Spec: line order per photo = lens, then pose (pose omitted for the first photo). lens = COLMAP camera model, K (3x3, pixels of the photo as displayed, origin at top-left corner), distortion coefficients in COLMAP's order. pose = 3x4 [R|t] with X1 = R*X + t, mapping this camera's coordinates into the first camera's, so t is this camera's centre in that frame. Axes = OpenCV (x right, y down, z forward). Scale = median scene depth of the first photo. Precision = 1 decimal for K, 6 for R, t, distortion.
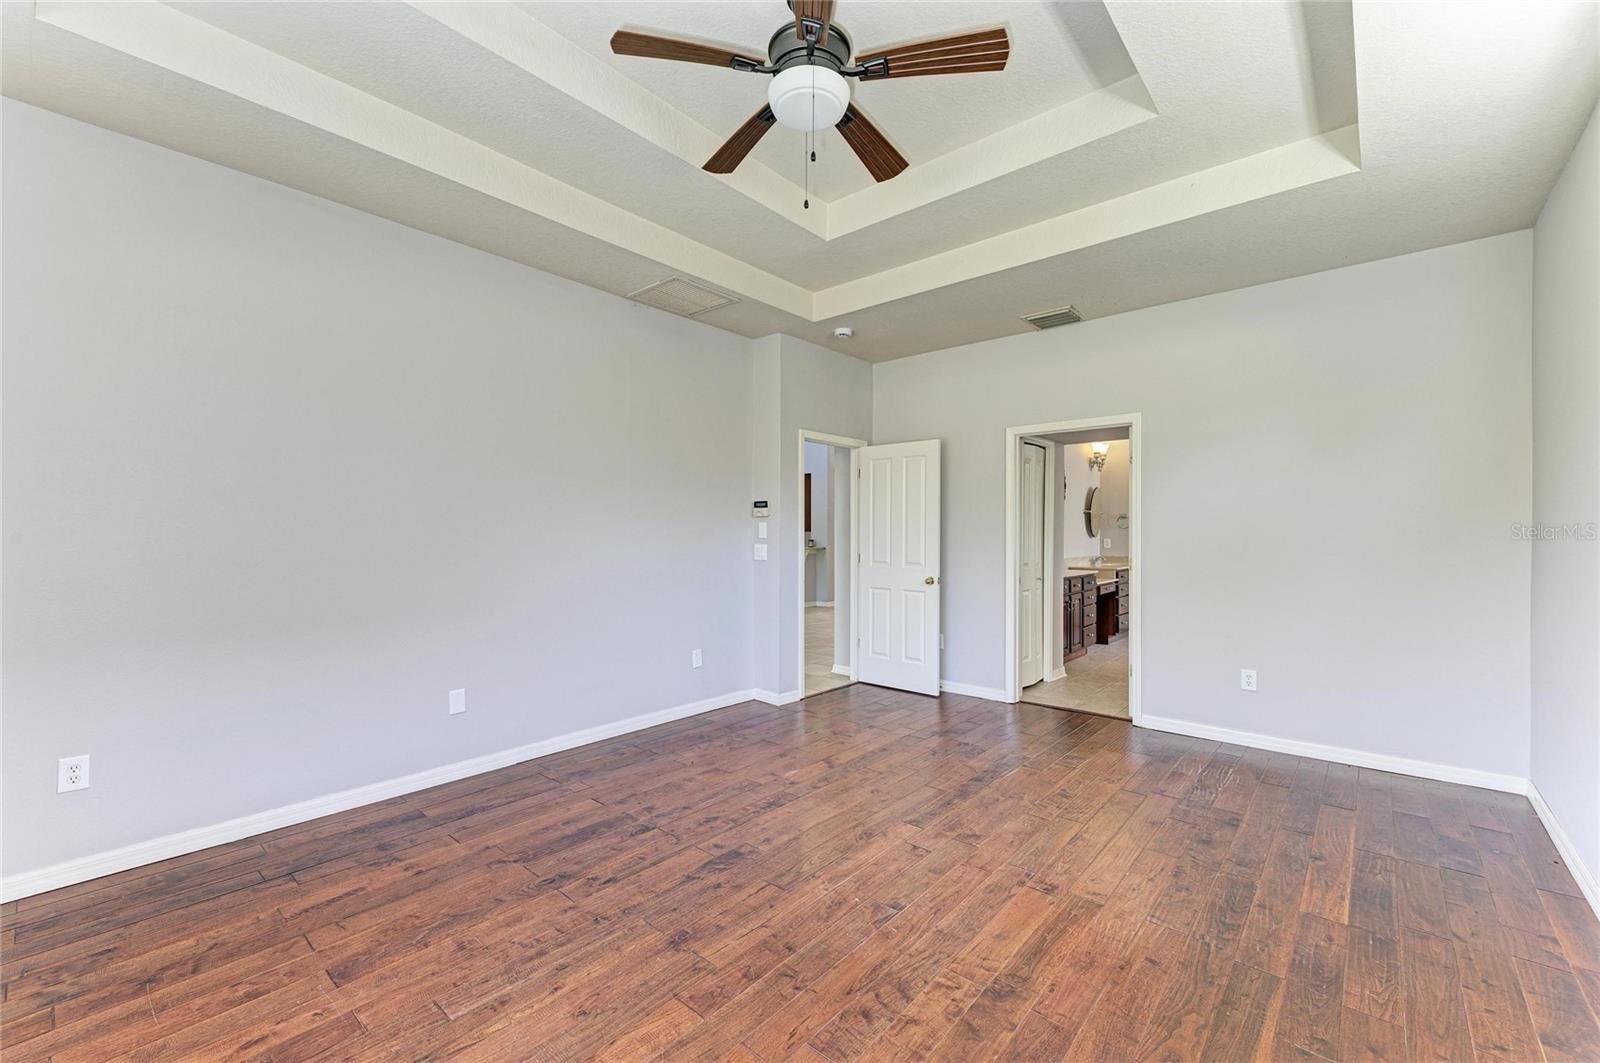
lens RADIAL K [[647.0, 0, 800.0], [0, 647.0, 531.5], [0, 0, 1]] dist [0.001156, -0.000028]
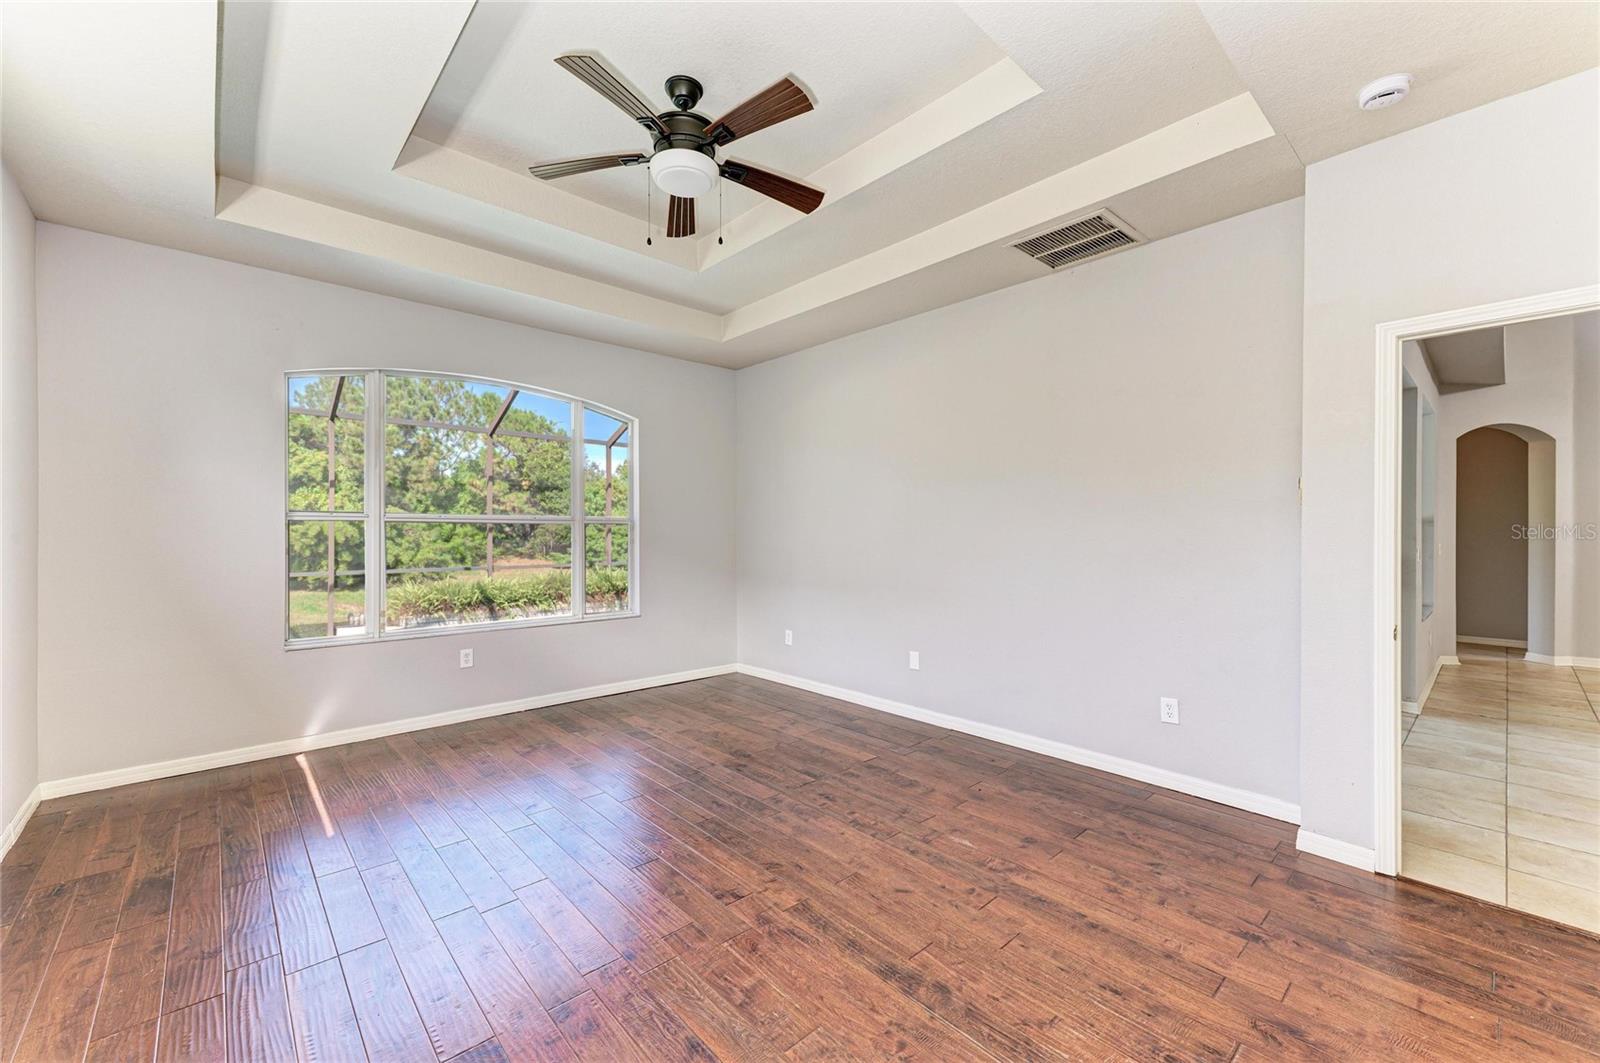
lens RADIAL K [[633.1, 0, 800.0], [0, 633.1, 531.5], [0, 0, 1]] dist [0.014455, -0.000031]
pose [[-0.106960, -0.005045, -0.994251, 0.820172], [-0.005120, 0.999977, -0.004524, 0.007731], [0.994250, 0.004607, -0.106983, 0.951120]]
